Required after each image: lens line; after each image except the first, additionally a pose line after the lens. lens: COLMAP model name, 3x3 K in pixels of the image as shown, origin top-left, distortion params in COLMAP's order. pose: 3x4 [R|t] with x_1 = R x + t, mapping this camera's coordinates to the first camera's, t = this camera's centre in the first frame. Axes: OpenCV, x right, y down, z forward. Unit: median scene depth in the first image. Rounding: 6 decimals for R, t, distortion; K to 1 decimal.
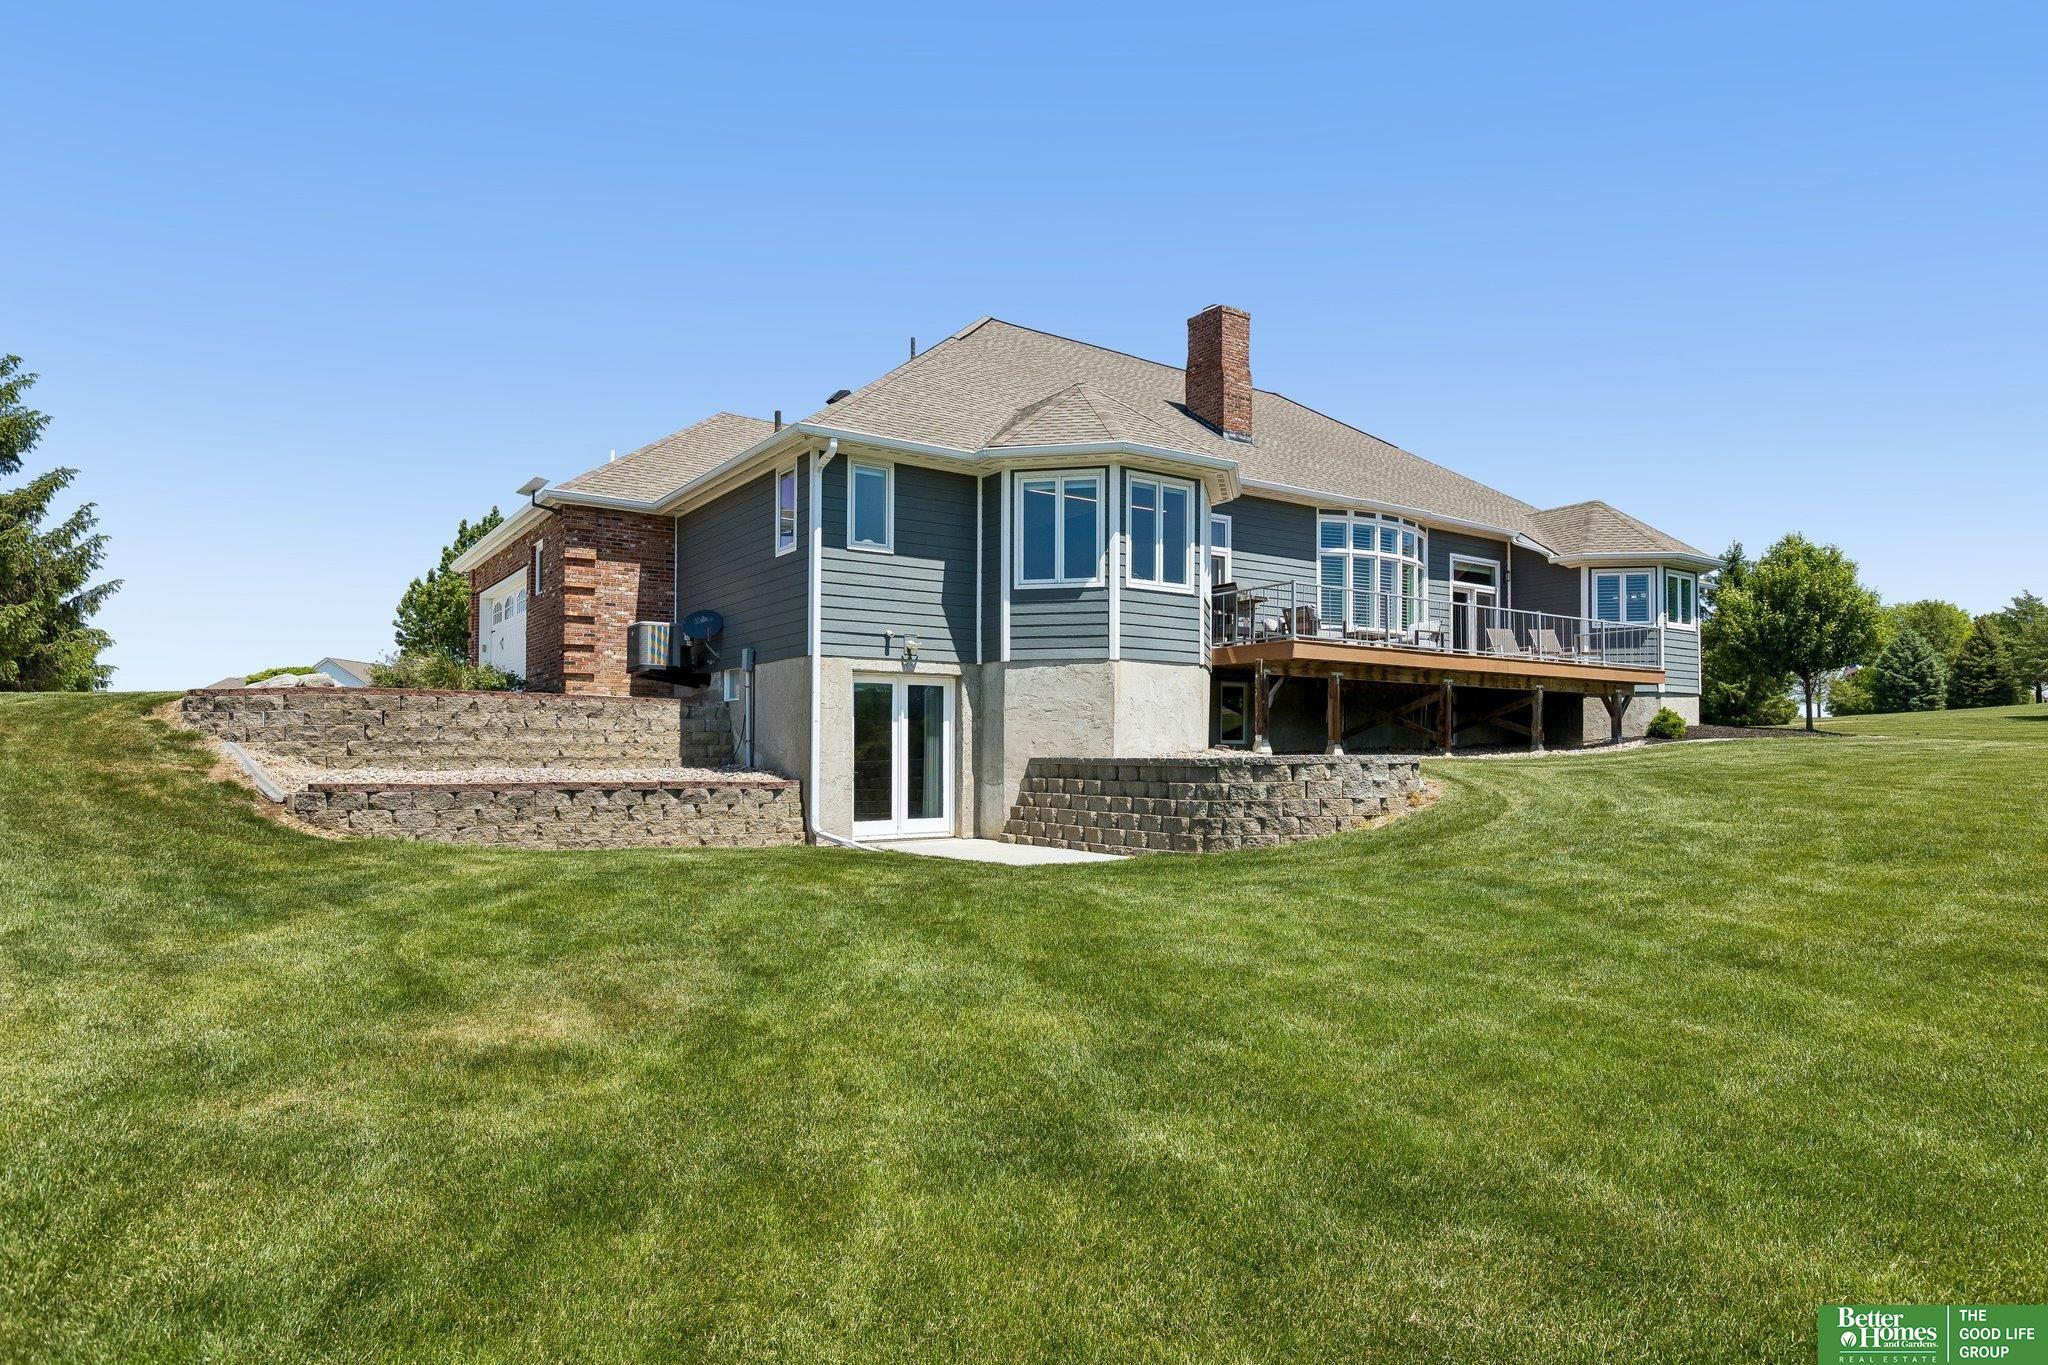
lens RADIAL K [[1224.5, 0, 1023.7], [0, 1224.5, 691.0], [0, 0, 1]] dist [0.000058, 0.000040]
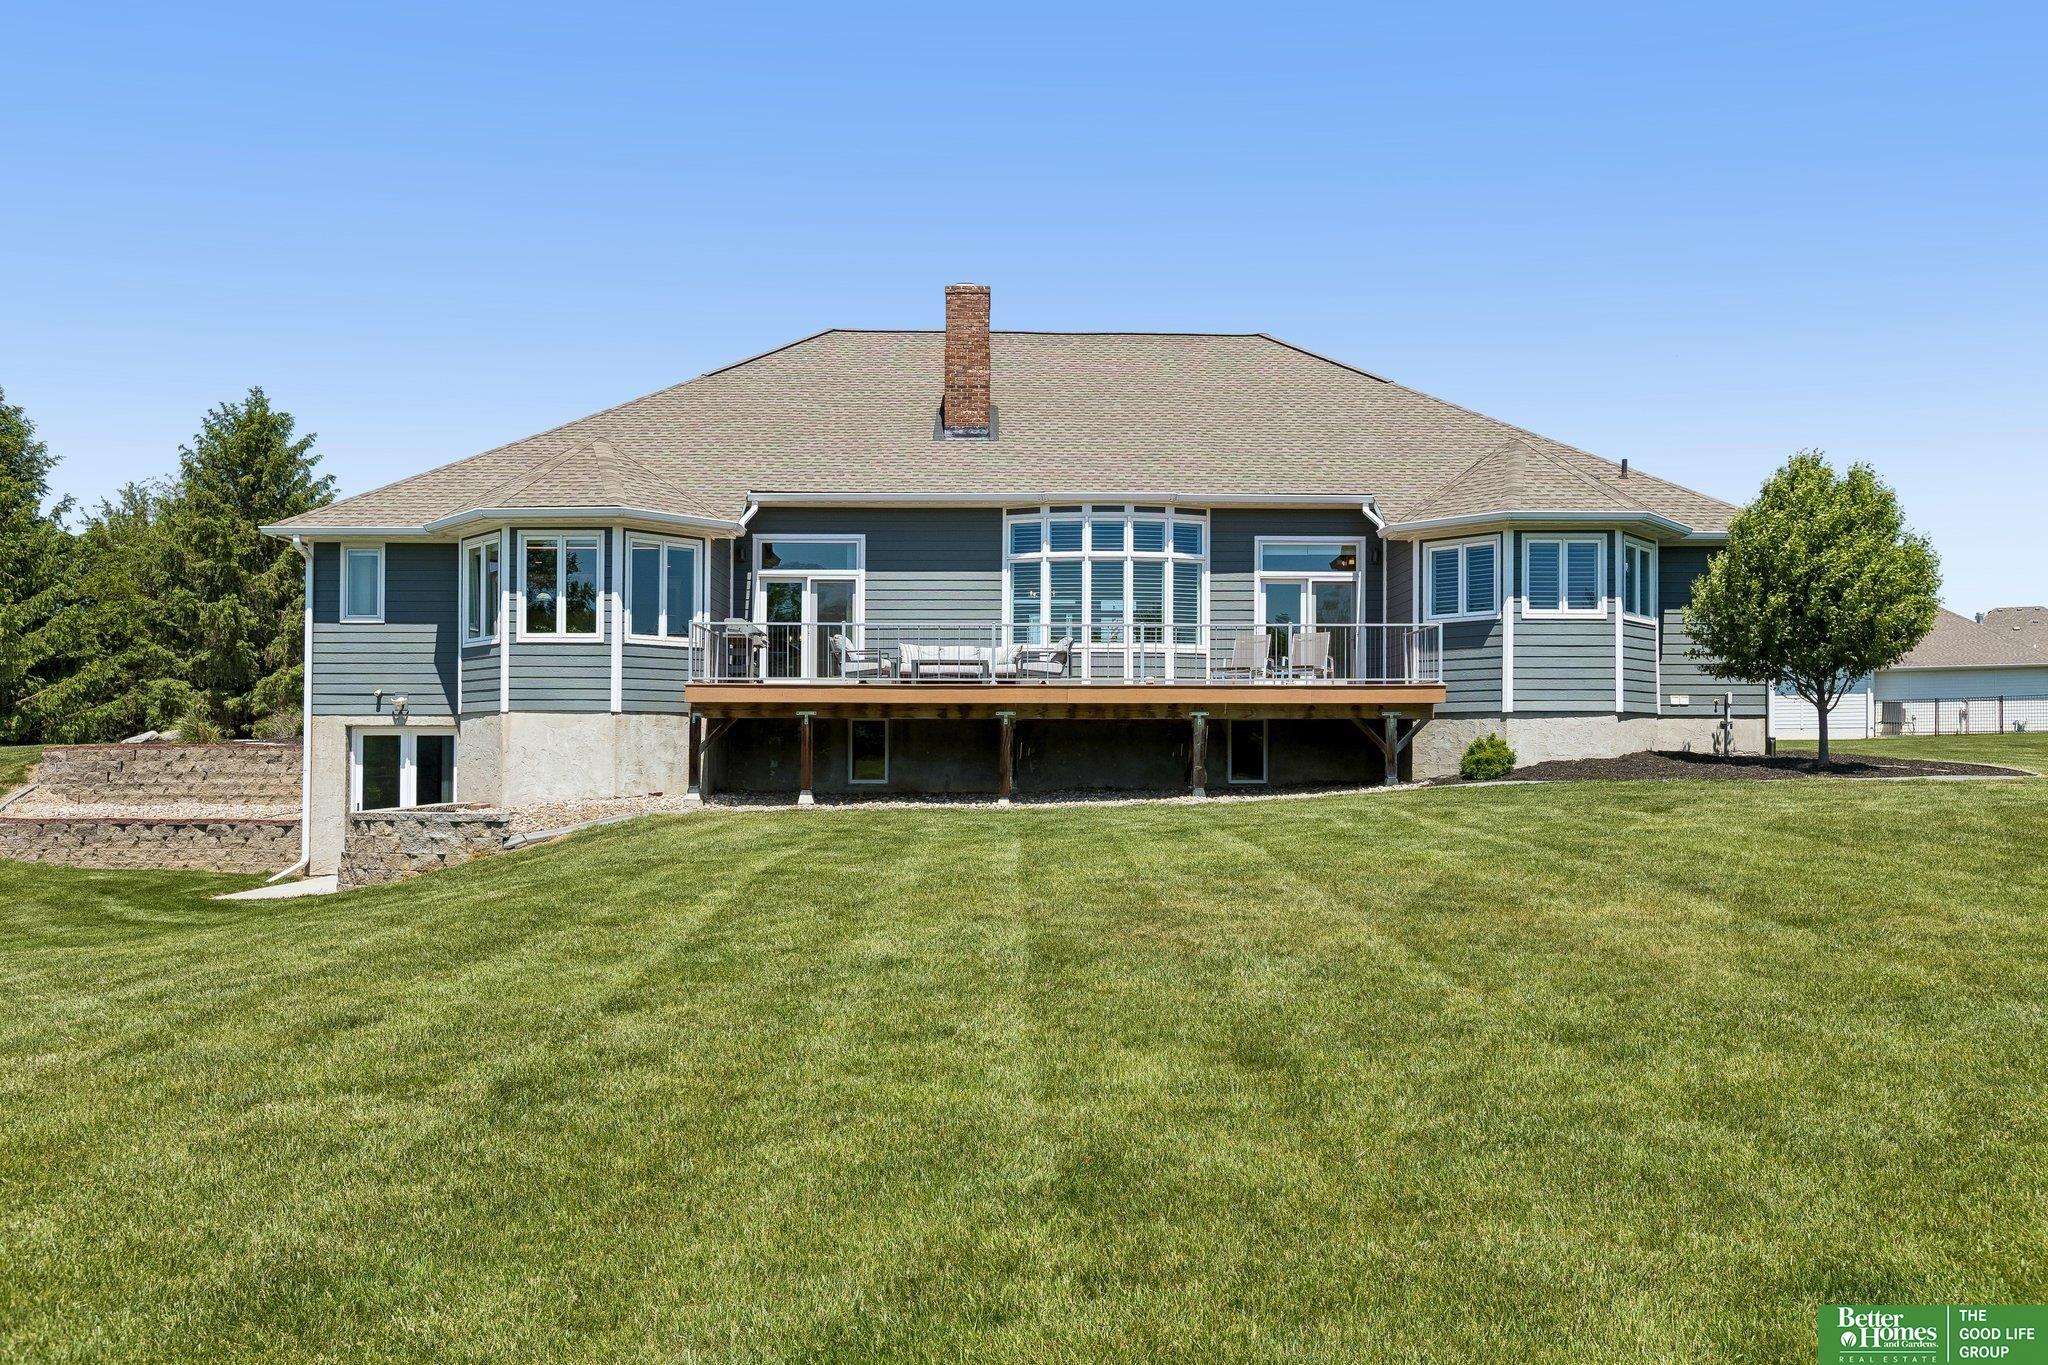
lens RADIAL K [[1489.6, 0, 1023.7], [0, 1489.6, 683.9], [0, 0, 1]] dist [-0.006951, 0.003006]
pose [[0.811986, -0.027109, -0.583047, 1.134098], [0.031583, 0.999498, -0.002489, -0.030753], [0.582822, -0.016394, 0.812434, 0.205990]]
